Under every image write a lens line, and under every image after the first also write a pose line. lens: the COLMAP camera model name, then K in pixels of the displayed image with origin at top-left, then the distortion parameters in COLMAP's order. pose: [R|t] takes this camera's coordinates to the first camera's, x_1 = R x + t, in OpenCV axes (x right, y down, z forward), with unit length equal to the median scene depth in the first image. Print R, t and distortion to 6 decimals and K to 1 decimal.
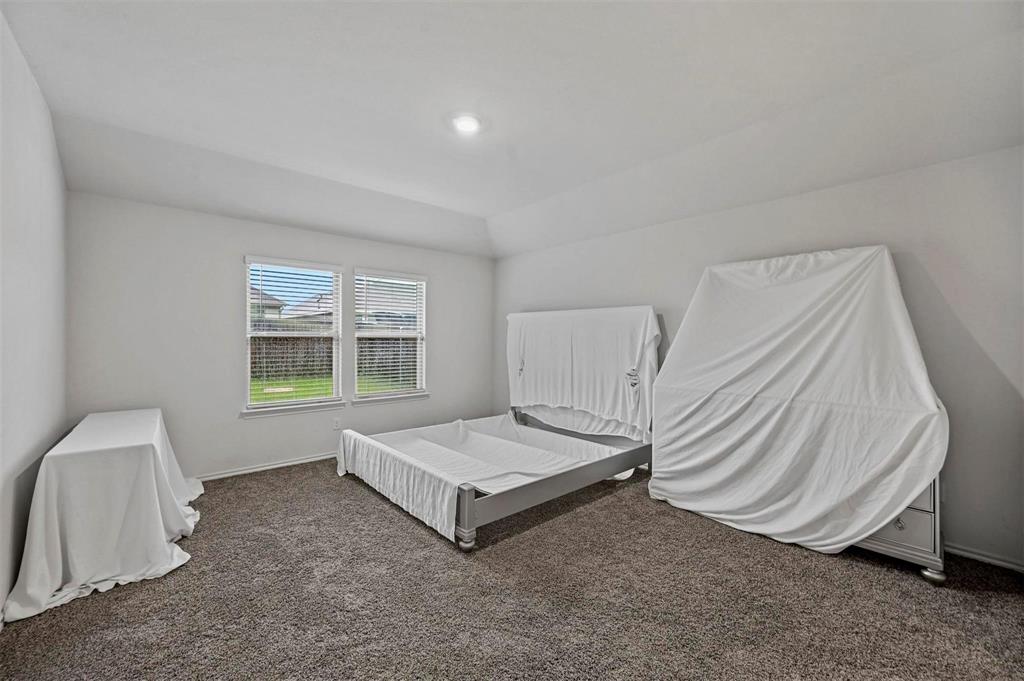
lens RADIAL K [[404.0, 0, 524.8], [0, 404.0, 339.5], [0, 0, 1]] dist [-0.001083, 0.000016]
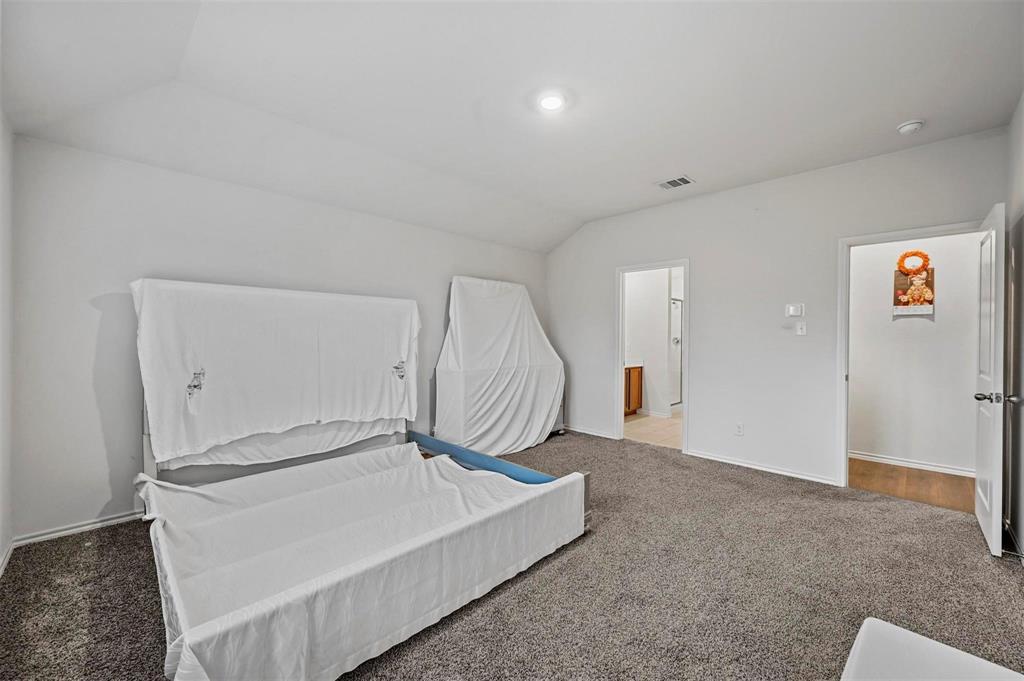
lens RADIAL K [[404.0, 0, 524.8], [0, 404.0, 339.5], [0, 0, 1]] dist [-0.001083, 0.000016]
pose [[-0.072831, -0.018694, 0.997169, -0.751502], [-0.014830, 0.999734, 0.017659, -0.002617], [-0.997234, -0.013502, -0.073089, 0.784809]]
